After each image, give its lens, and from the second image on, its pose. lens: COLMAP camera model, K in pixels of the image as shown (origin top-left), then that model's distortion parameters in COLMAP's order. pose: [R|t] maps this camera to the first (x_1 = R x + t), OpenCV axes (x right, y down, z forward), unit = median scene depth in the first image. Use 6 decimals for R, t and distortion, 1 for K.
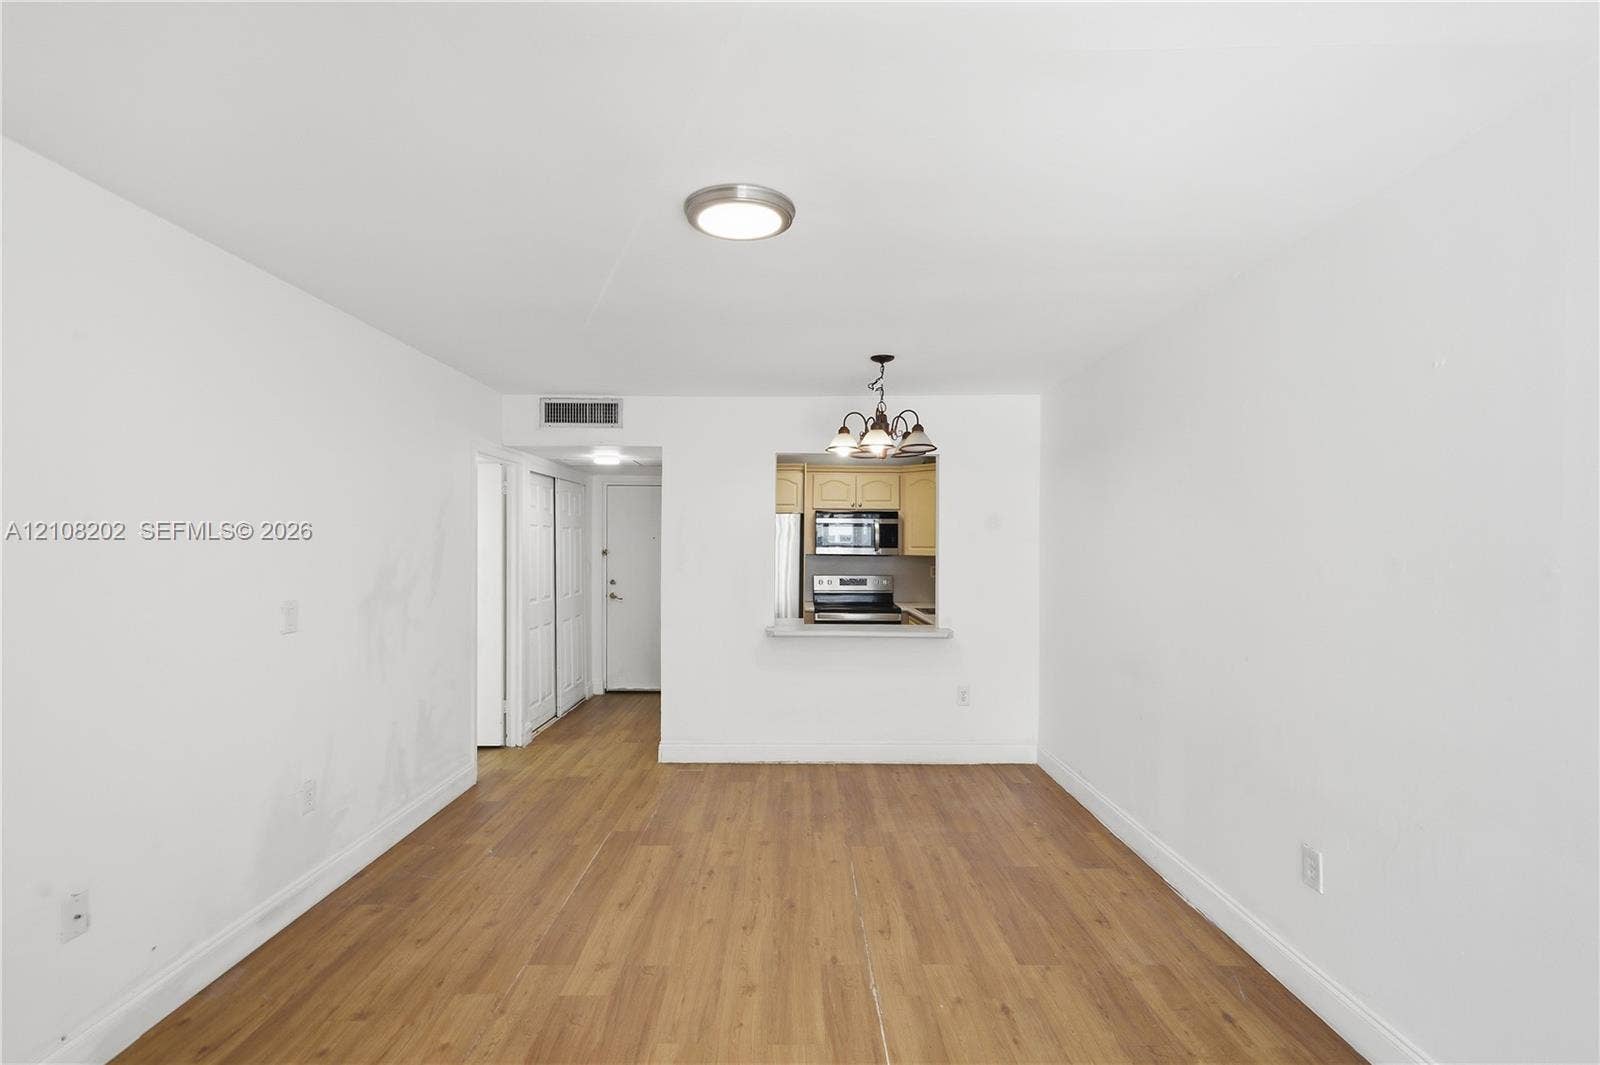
lens RADIAL K [[737.4, 0, 783.3], [0, 737.4, 538.5], [0, 0, 1]] dist [0.029184, -0.016304]
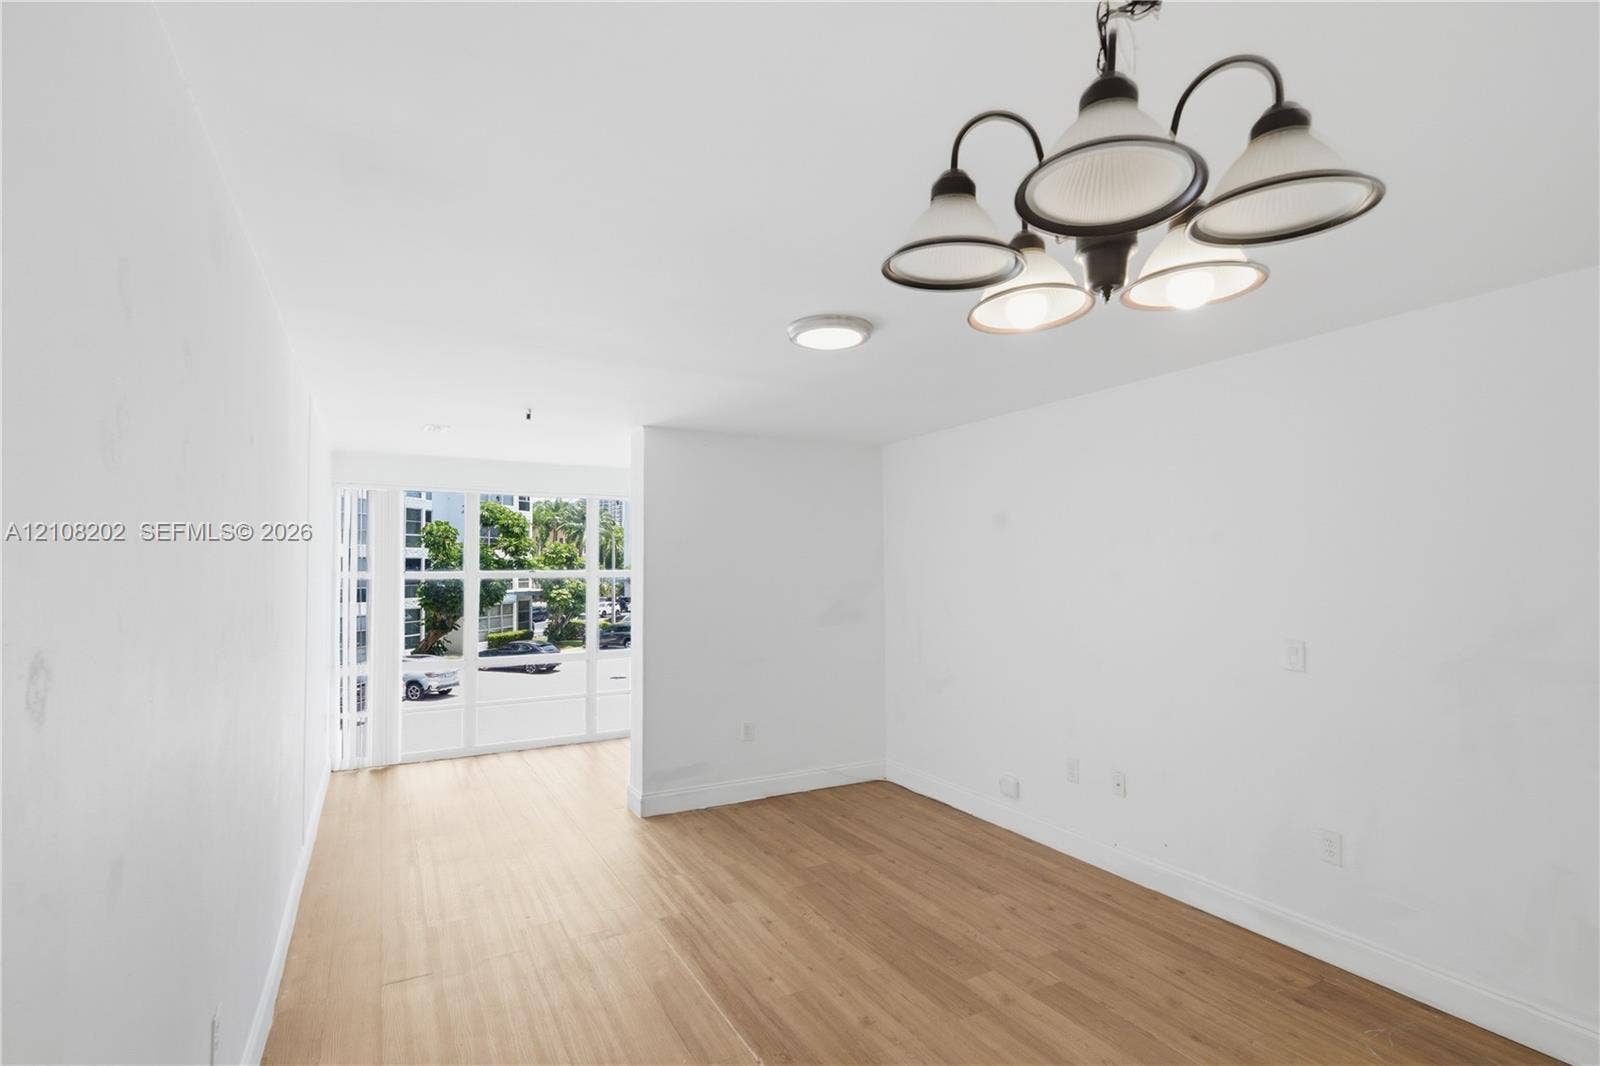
lens RADIAL K [[737.4, 0, 783.3], [0, 737.4, 539.0], [0, 0, 1]] dist [0.029184, -0.016304]
pose [[-0.860980, -0.012219, -0.508492, 0.472877], [0.001721, 0.999636, -0.026935, -0.028582], [0.508636, -0.024065, -0.860645, 1.487760]]
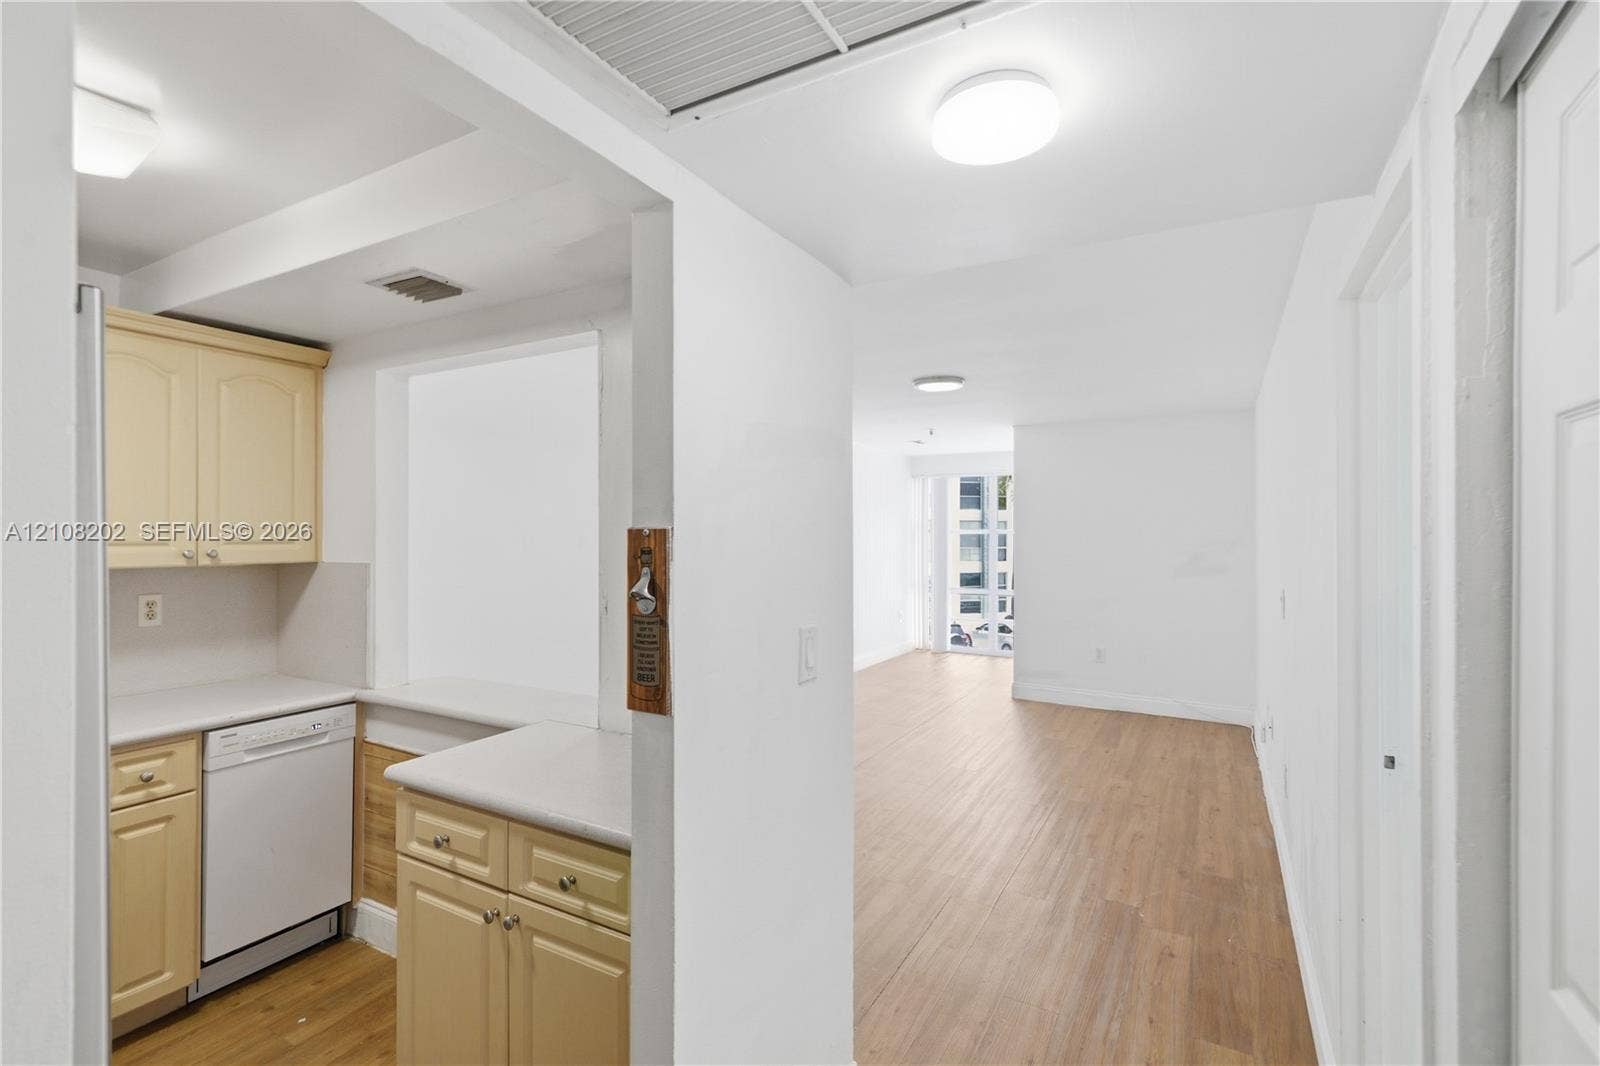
lens RADIAL K [[737.4, 0, 783.3], [0, 737.4, 539.0], [0, 0, 1]] dist [0.029184, -0.016304]
pose [[-0.872066, -0.002664, 0.489381, -0.532783], [0.005723, 0.999861, 0.015640, -0.006416], [-0.489355, 0.016439, -0.871930, 2.243482]]
